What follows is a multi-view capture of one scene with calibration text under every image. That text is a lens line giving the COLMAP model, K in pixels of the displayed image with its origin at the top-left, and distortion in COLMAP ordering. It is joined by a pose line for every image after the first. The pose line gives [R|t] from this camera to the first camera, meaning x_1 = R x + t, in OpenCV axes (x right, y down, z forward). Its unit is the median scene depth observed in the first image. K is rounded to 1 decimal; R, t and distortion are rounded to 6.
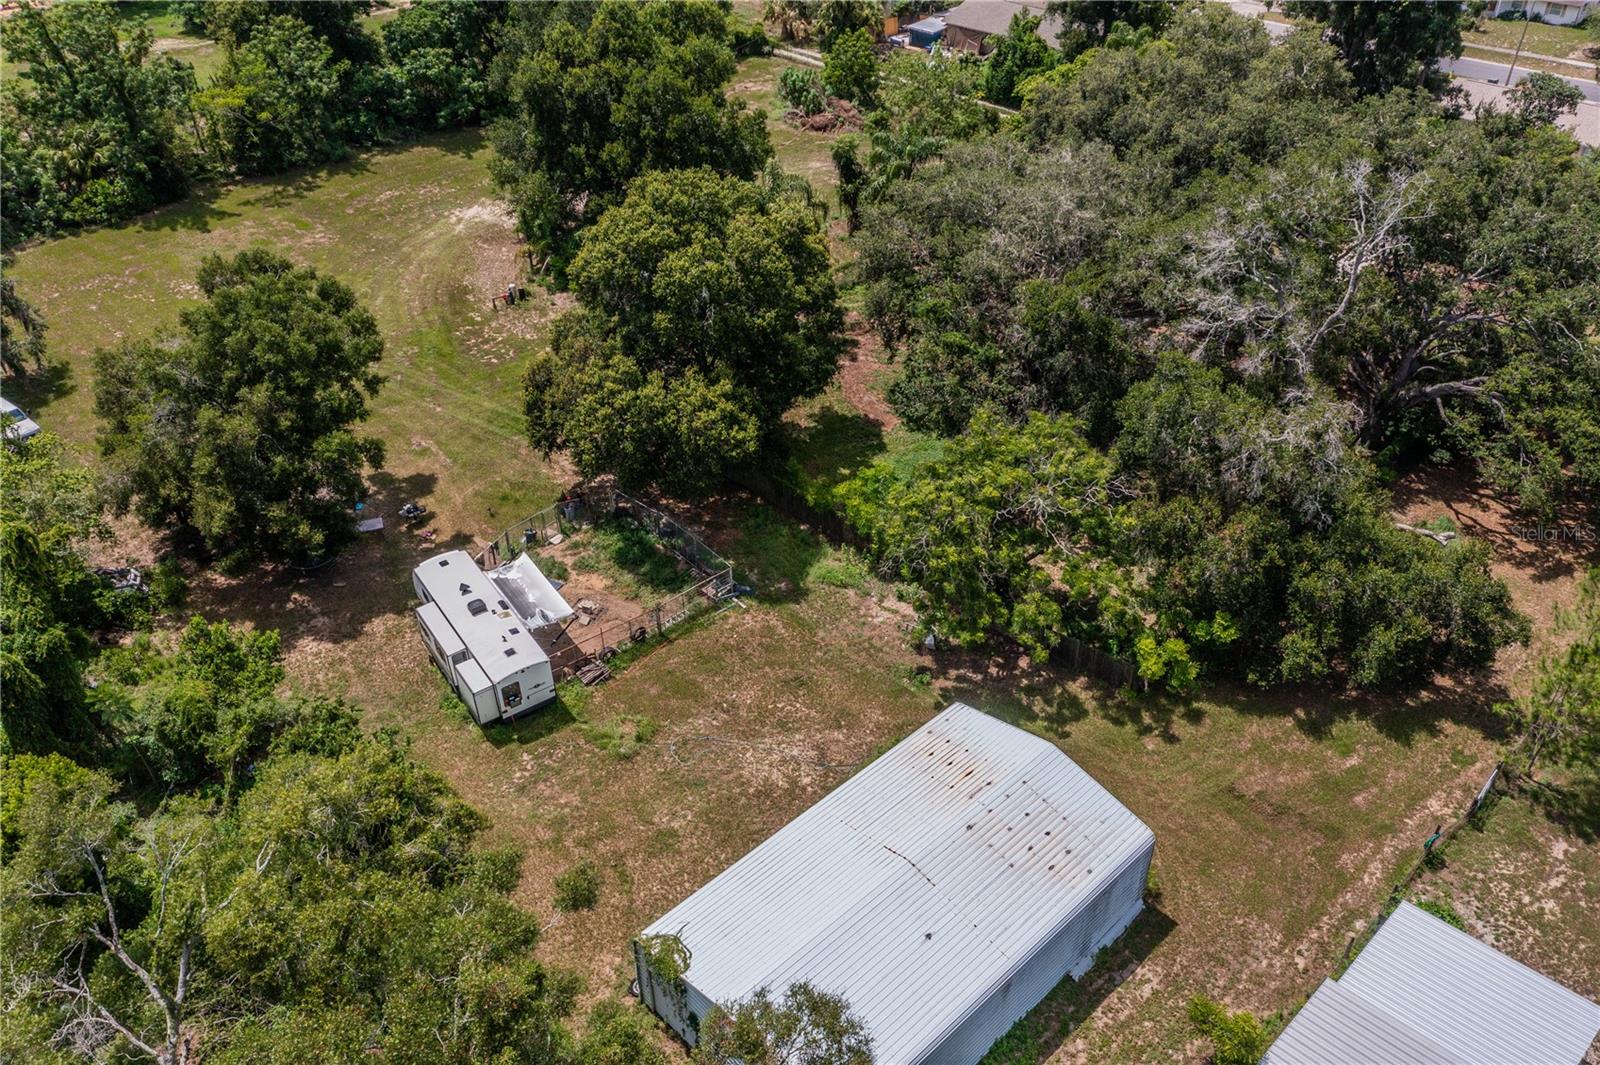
lens RADIAL K [[1263.6, 0, 800.0], [0, 1263.6, 532.5], [0, 0, 1]] dist [0.017309, 0.002176]
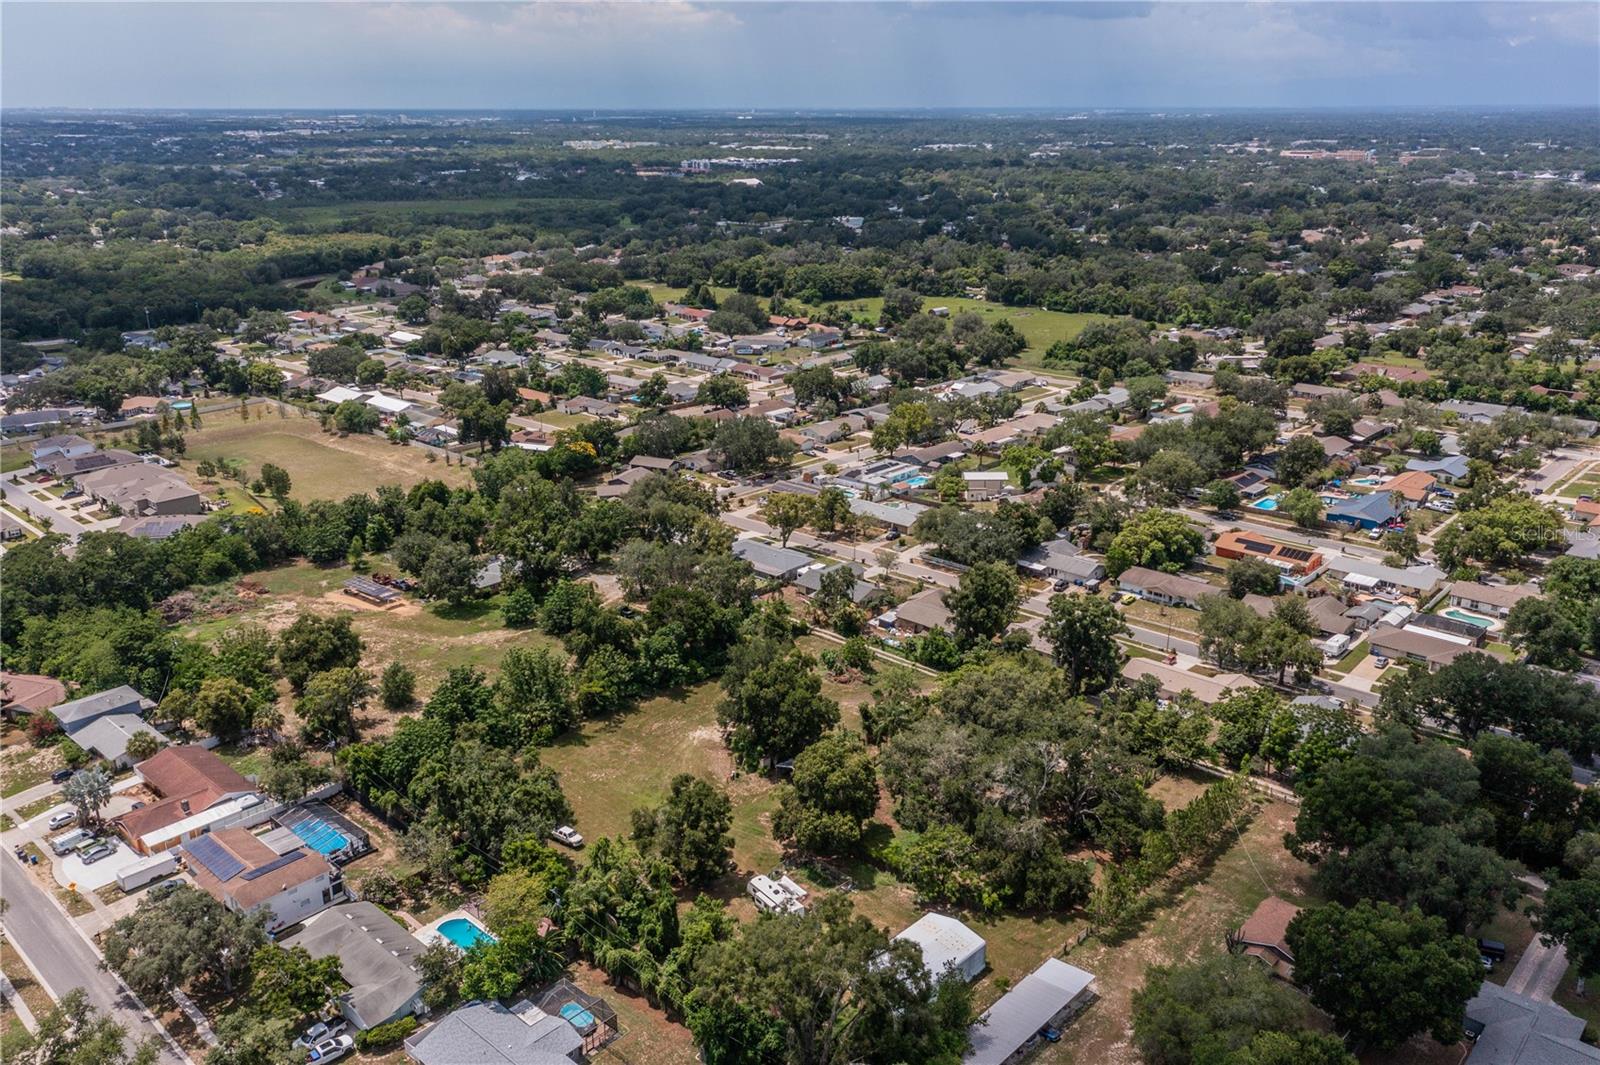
lens RADIAL K [[1263.6, 0, 800.0], [0, 1263.6, 532.5], [0, 0, 1]] dist [0.017309, 0.002176]
pose [[0.998295, -0.011700, 0.057180, -0.341521], [0.028237, 0.954234, -0.297724, 0.134976], [-0.051080, 0.298831, 0.952938, -2.121177]]
